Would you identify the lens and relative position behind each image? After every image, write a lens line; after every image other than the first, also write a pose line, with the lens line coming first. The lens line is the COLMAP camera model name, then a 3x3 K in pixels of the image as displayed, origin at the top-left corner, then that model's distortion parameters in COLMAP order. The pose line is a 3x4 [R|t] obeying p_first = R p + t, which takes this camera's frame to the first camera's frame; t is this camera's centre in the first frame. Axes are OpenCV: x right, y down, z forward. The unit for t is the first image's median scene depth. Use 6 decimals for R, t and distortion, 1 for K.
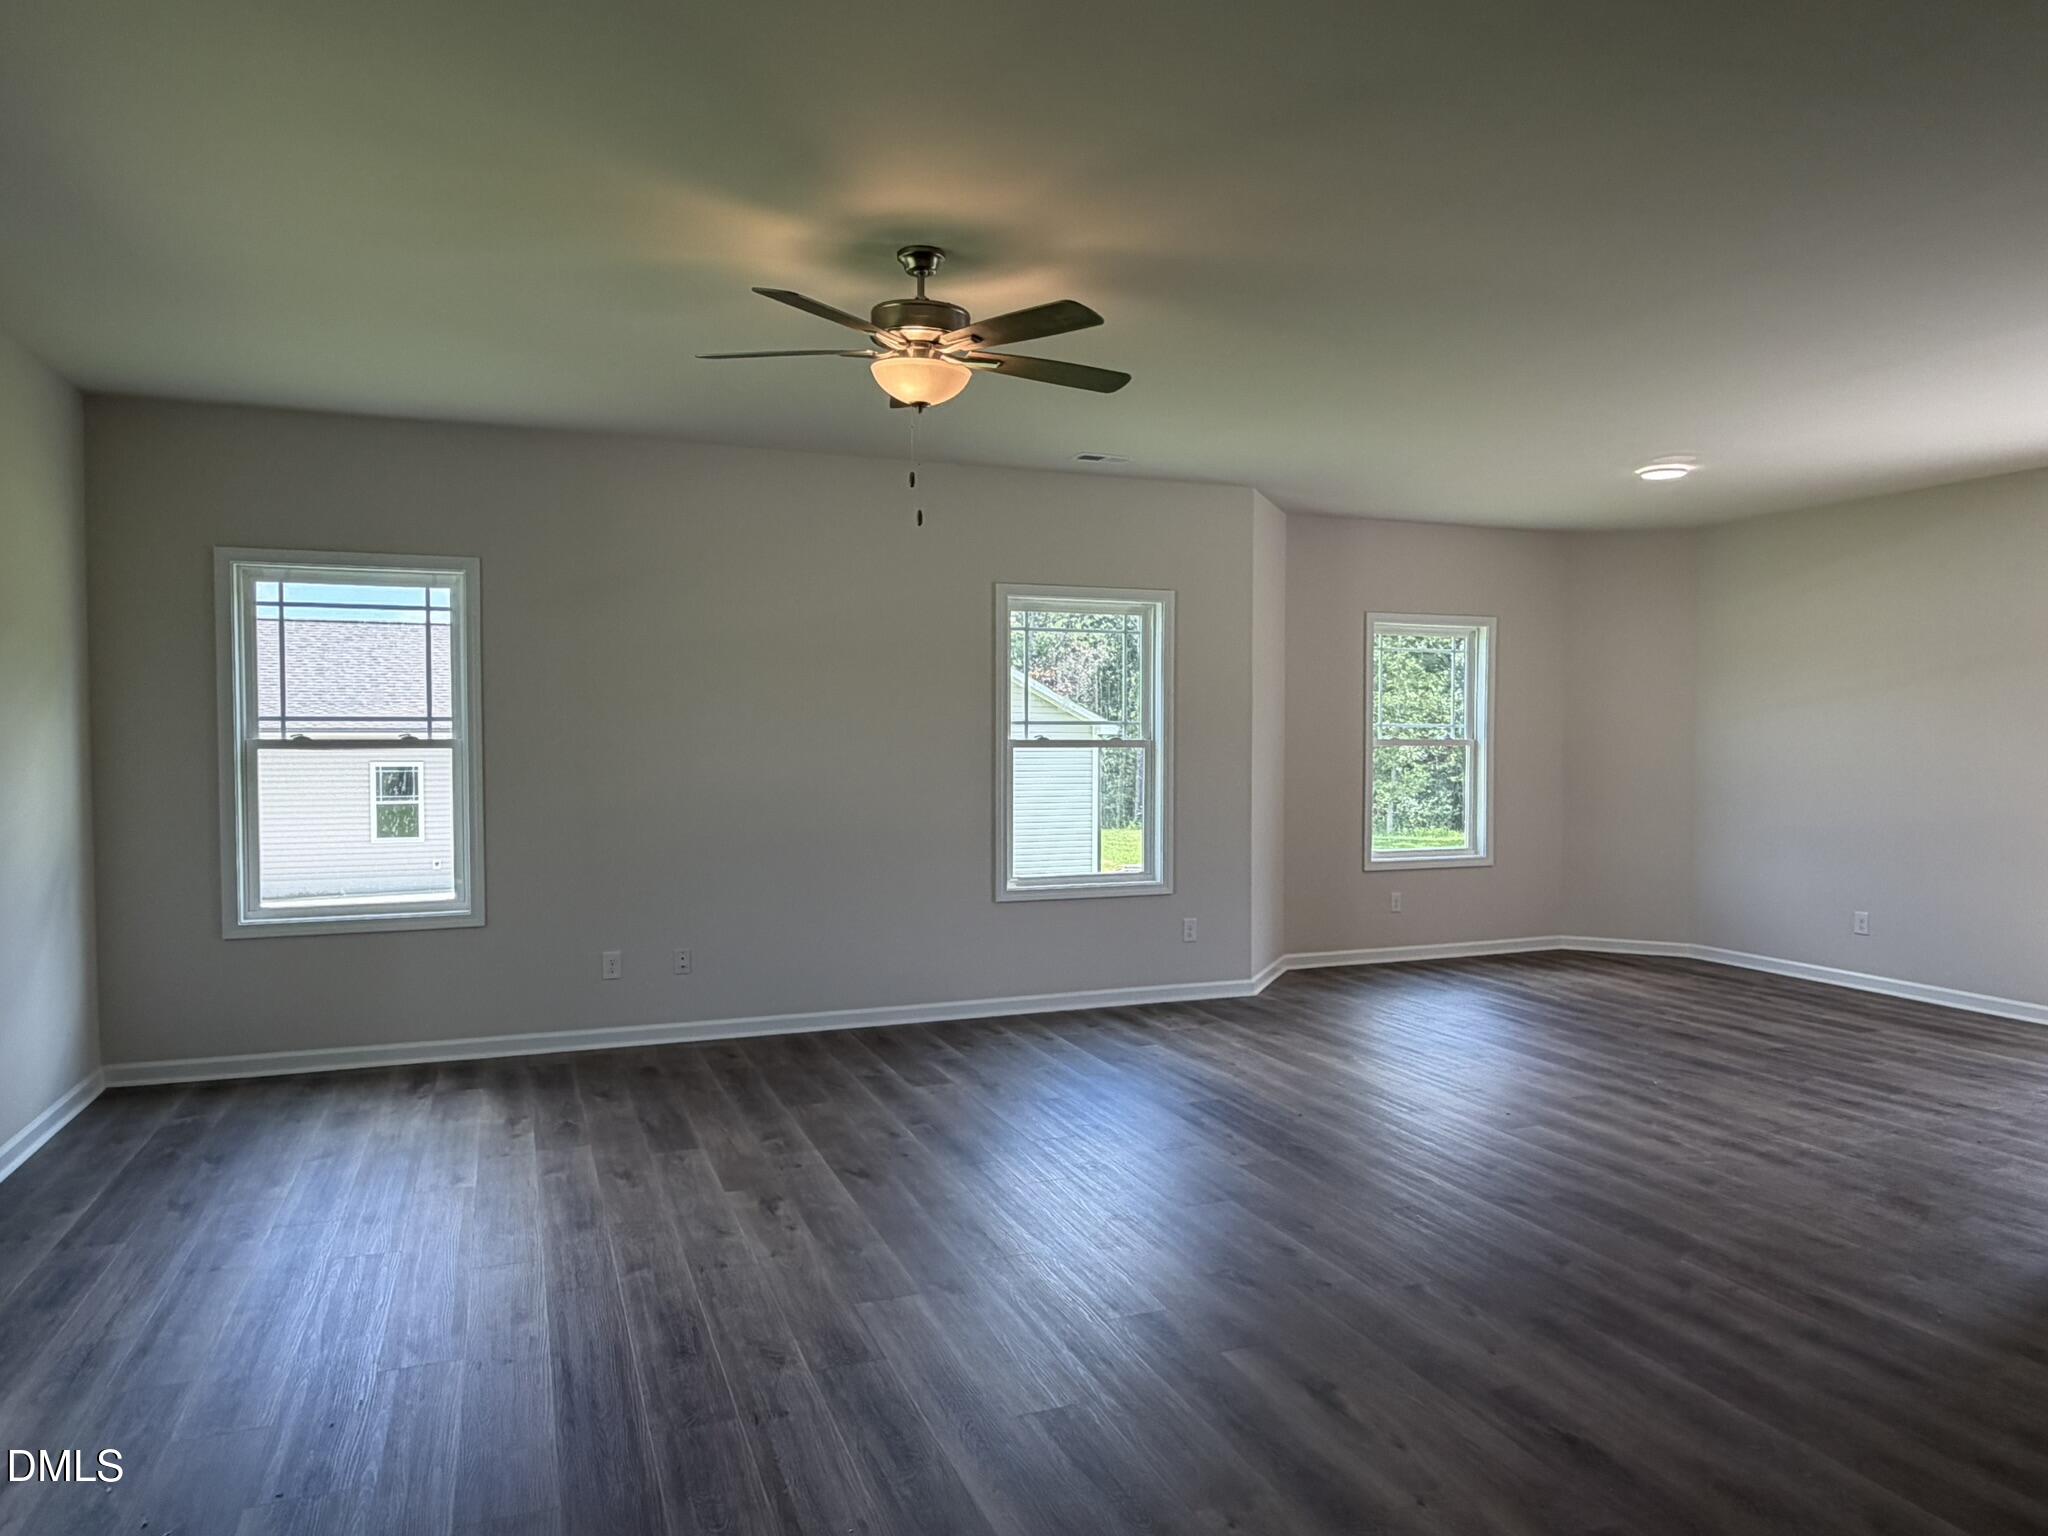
lens RADIAL K [[1306.5, 0, 1017.6], [0, 1306.5, 781.2], [0, 0, 1]] dist [-0.000712, -0.001076]
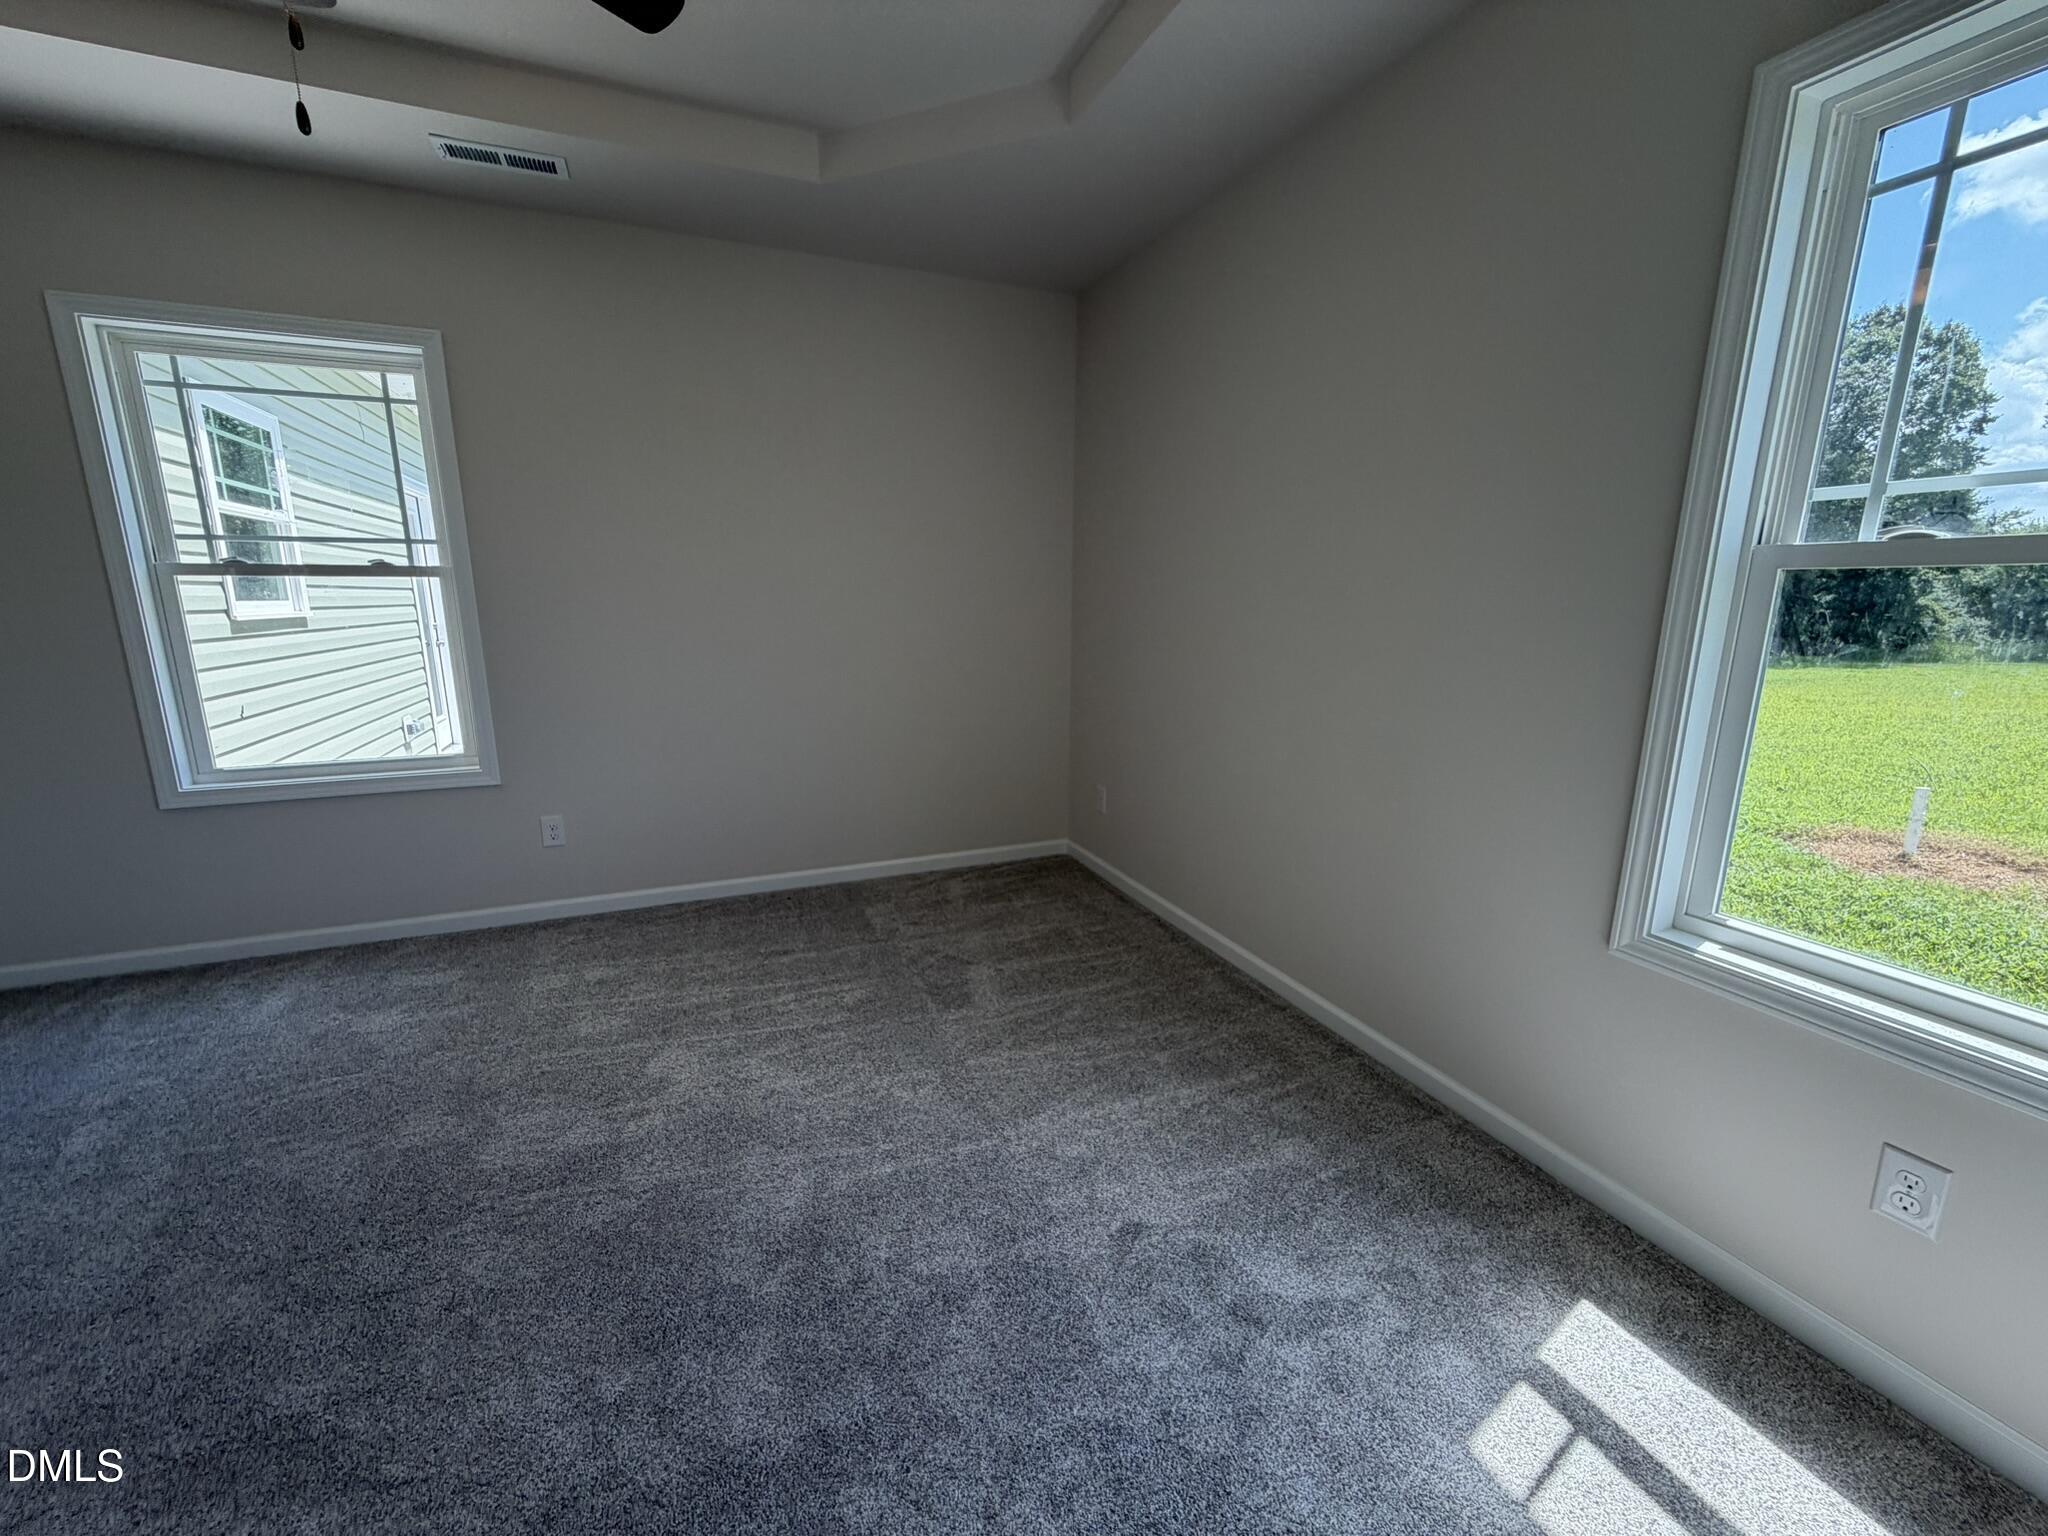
lens RADIAL K [[826.1, 0, 1014.9], [0, 826.1, 769.3], [0, 0, 1]] dist [0.002549, 0.000493]
pose [[0.999939, -0.002972, 0.010643, -0.069182], [0.001136, 0.985703, 0.168486, 0.007919], [-0.010991, -0.168464, 0.985647, 0.461670]]
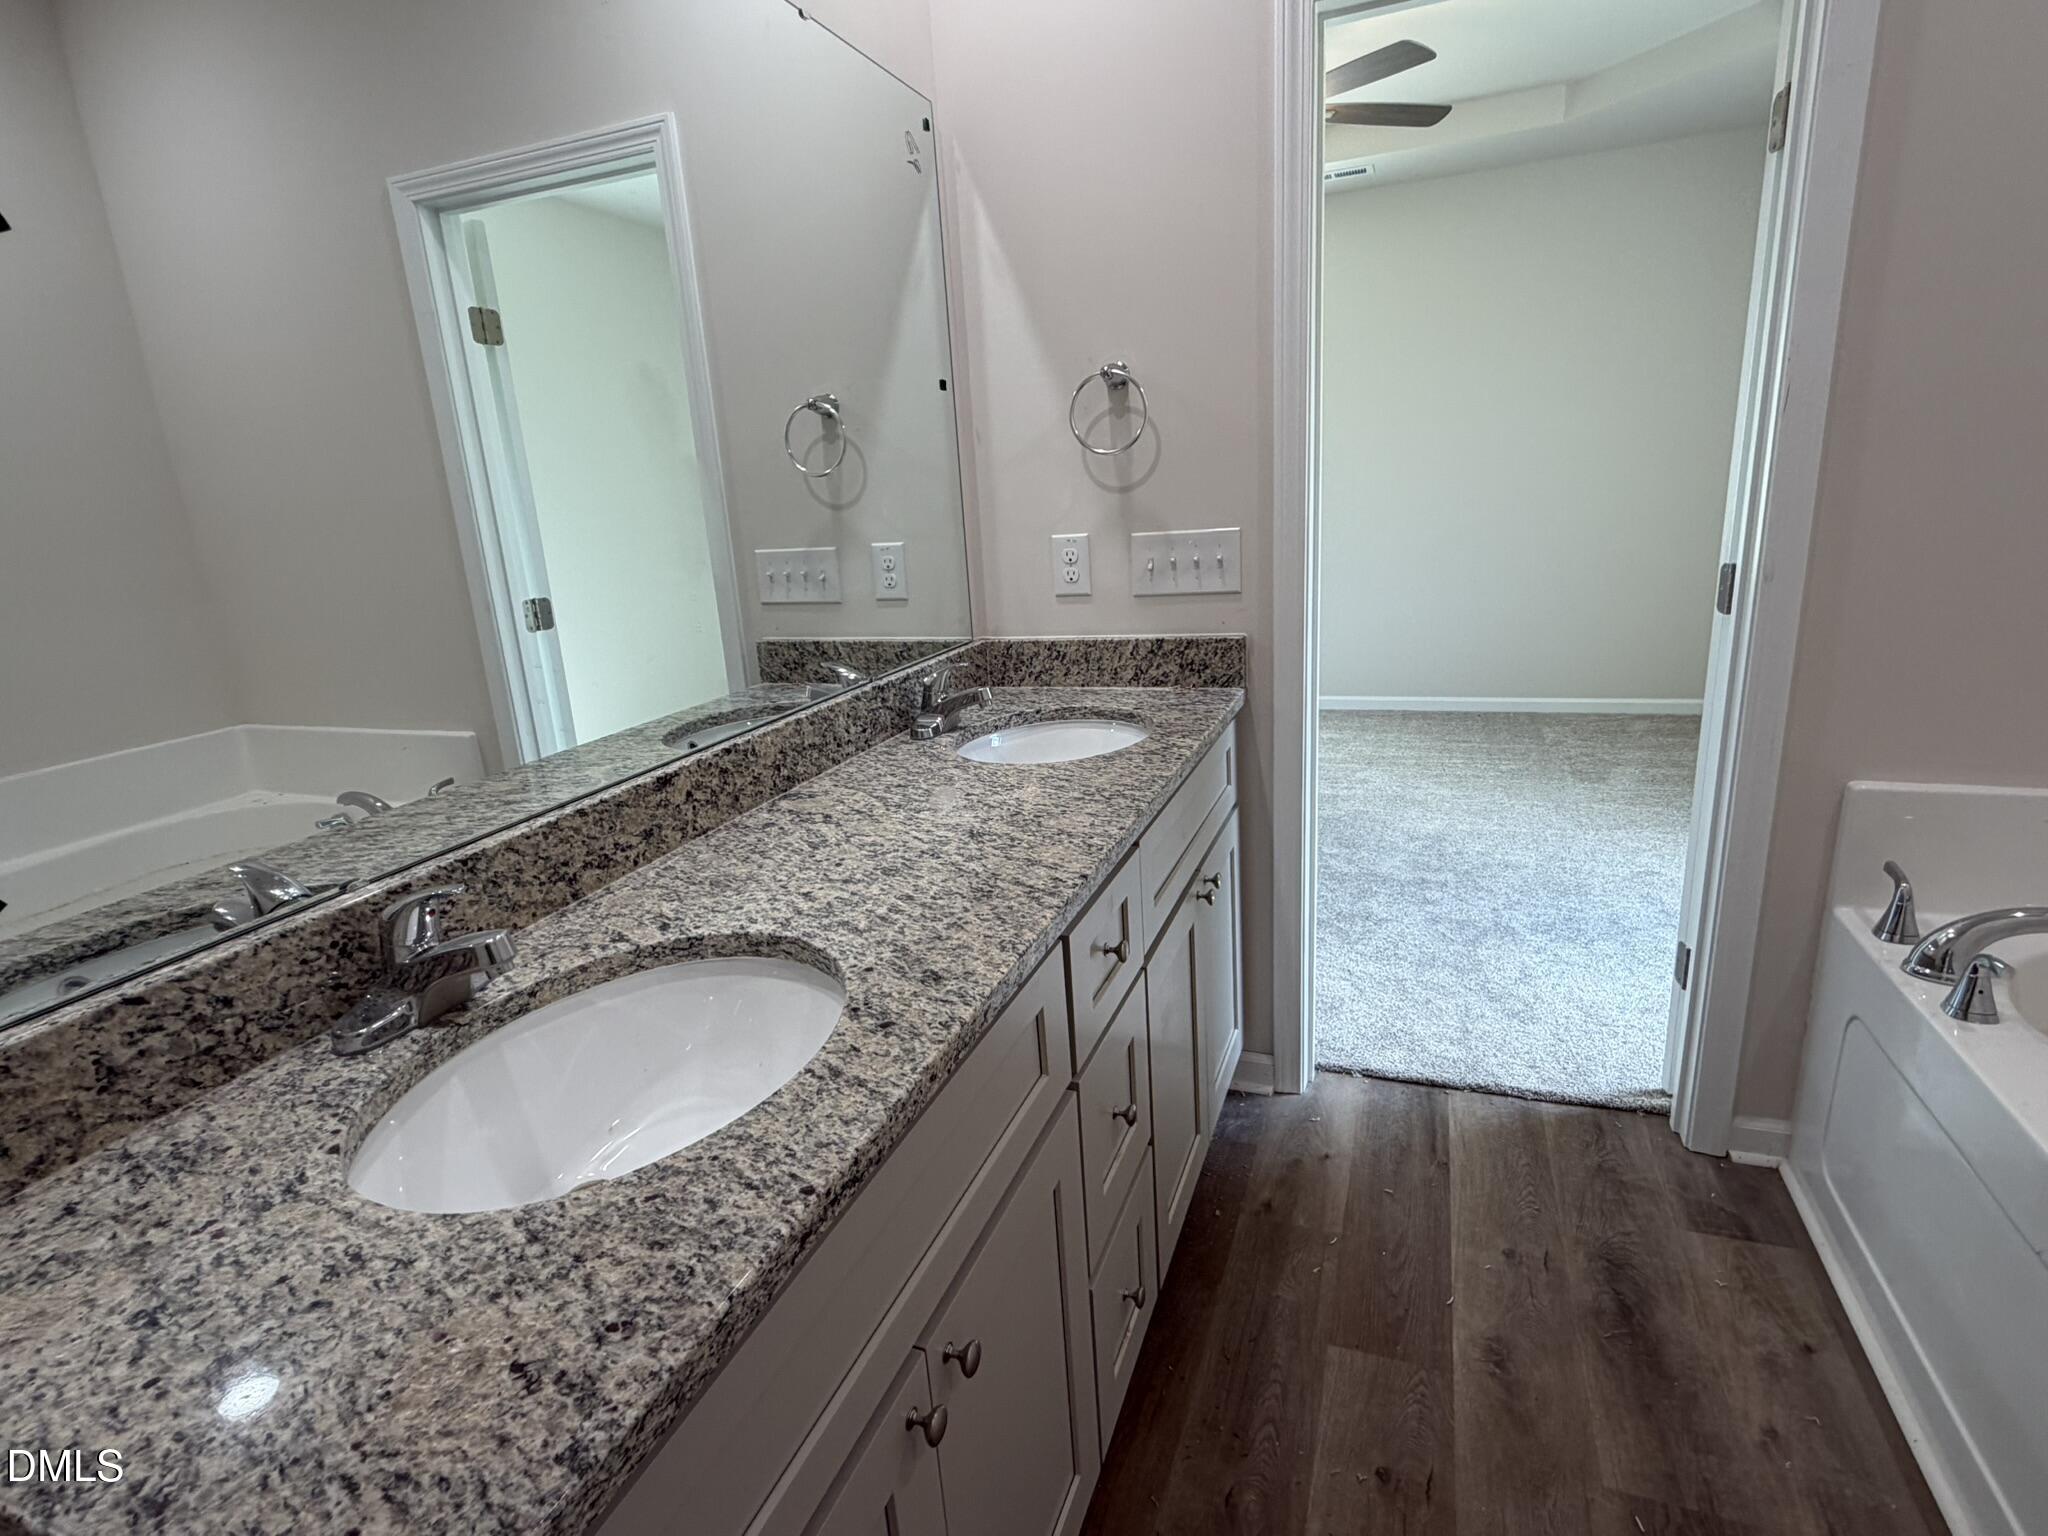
lens RADIAL K [[1036.7, 0, 1015.6], [0, 1036.7, 774.8], [0, 0, 1]] dist [0.003208, 0.000949]
pose [[0.733681, 0.131422, -0.666664, 0.099165], [0.041509, 0.970617, 0.237022, 0.020277], [0.678225, -0.201571, 0.706668, 0.085647]]
